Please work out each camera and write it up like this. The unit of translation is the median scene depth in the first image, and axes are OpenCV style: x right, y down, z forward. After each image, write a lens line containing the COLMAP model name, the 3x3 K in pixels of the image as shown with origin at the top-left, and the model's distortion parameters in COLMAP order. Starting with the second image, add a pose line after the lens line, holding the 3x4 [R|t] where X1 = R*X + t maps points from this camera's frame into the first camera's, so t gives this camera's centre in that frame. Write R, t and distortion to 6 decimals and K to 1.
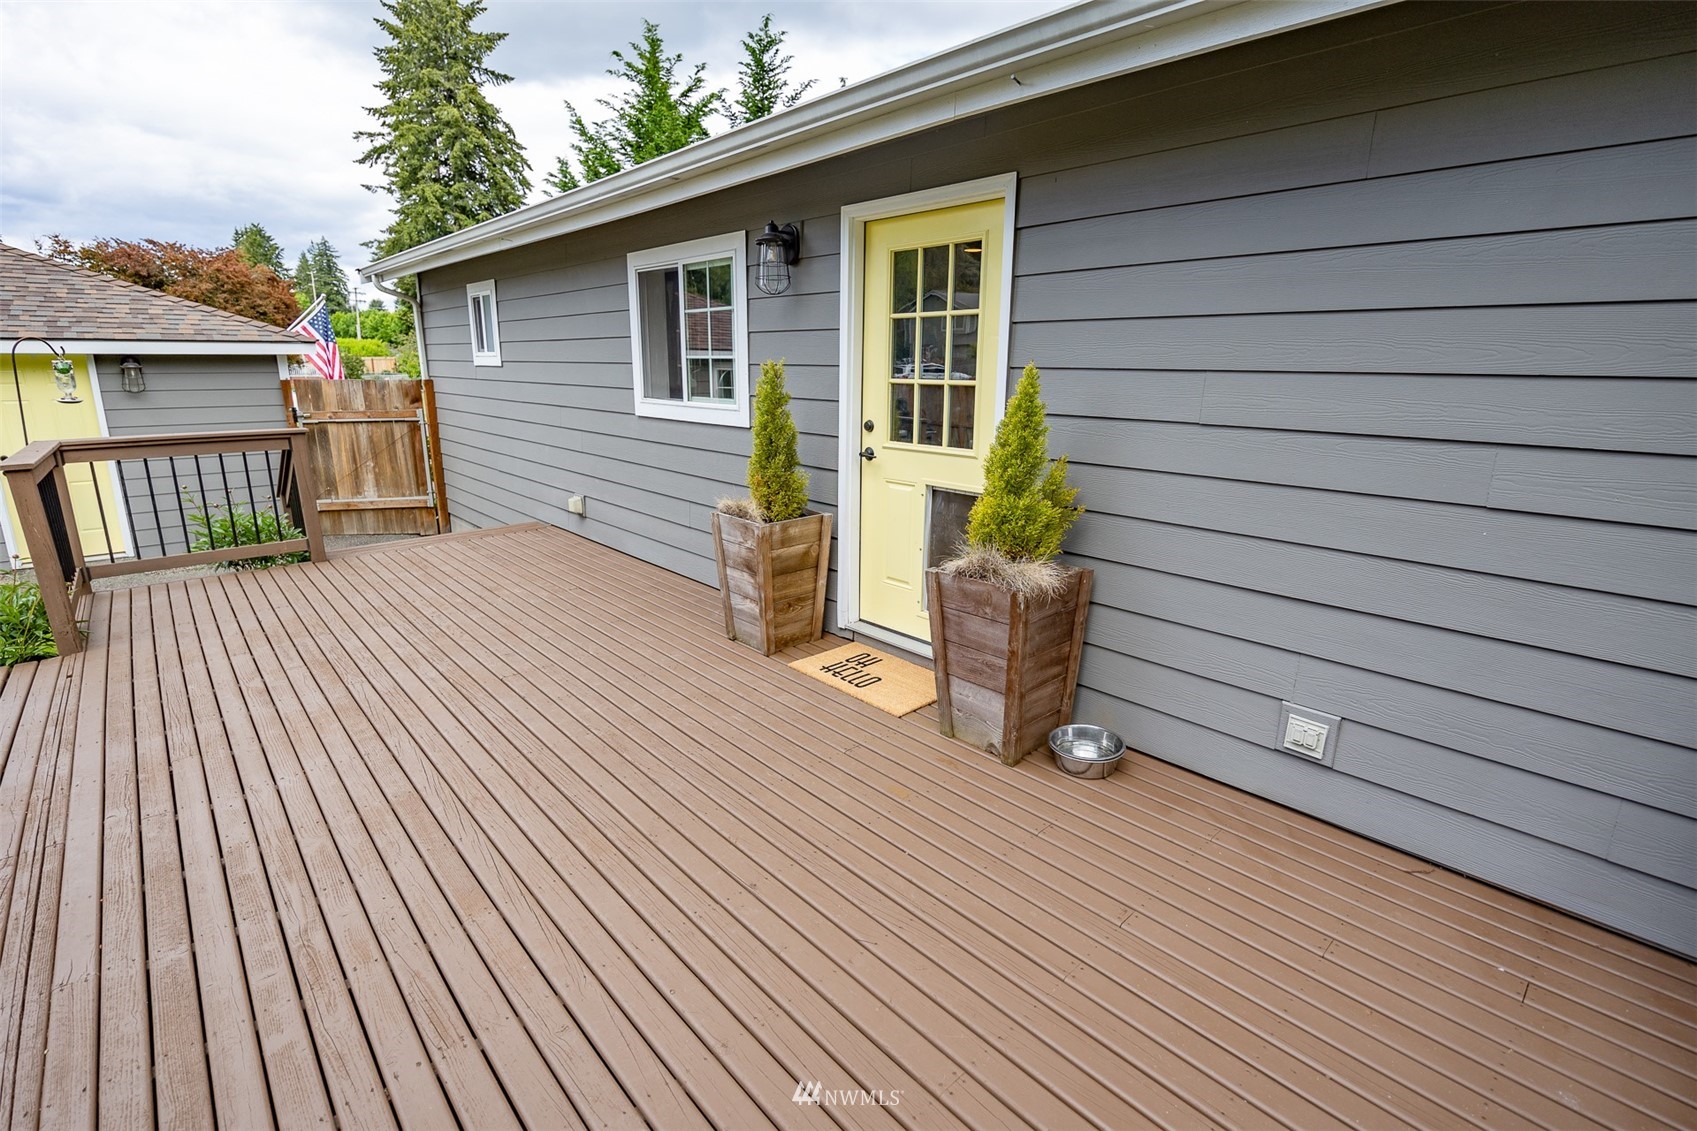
lens RADIAL K [[804.5, 0, 847.9], [0, 804.5, 560.0], [0, 0, 1]] dist [-0.000863, -0.001692]
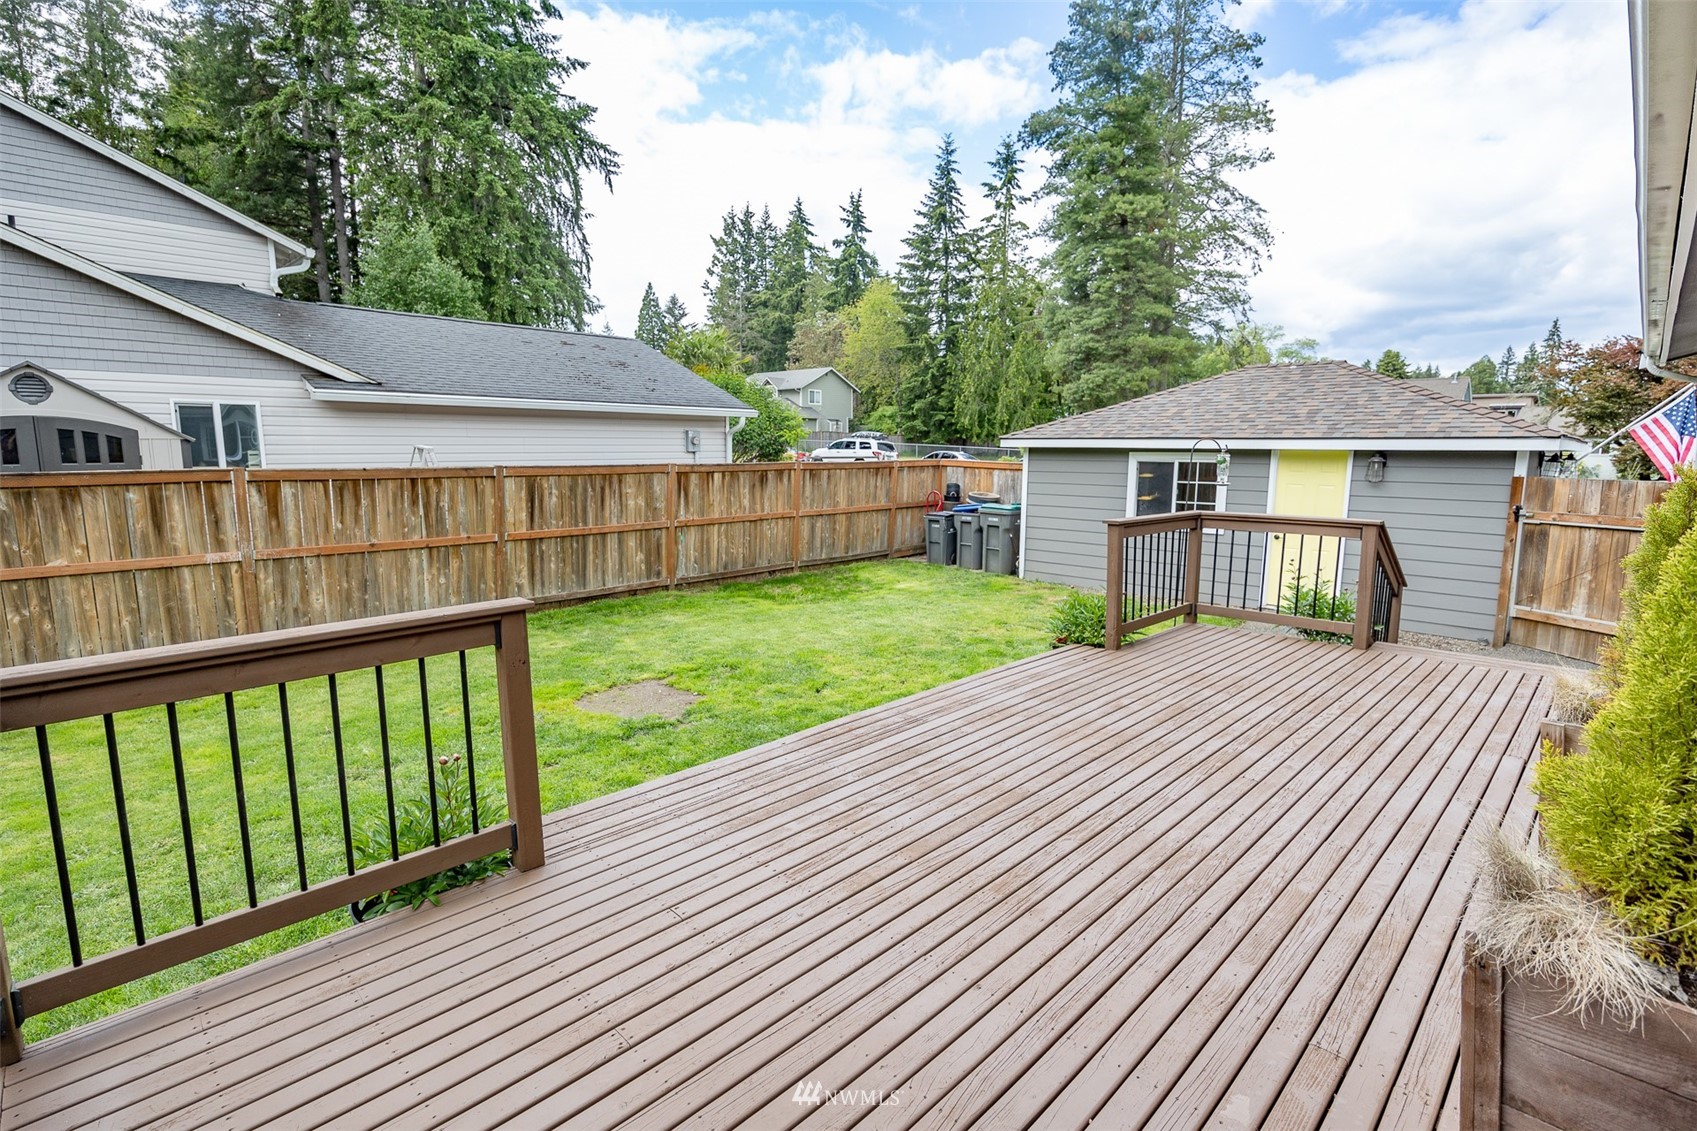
lens RADIAL K [[804.5, 0, 847.9], [0, 804.5, 566.6], [0, 0, 1]] dist [-0.000863, -0.001692]
pose [[0.047115, 0.142916, -0.988613, 0.382913], [-0.246788, 0.960696, 0.127119, -0.084260], [0.967923, 0.237989, 0.080533, 0.326036]]
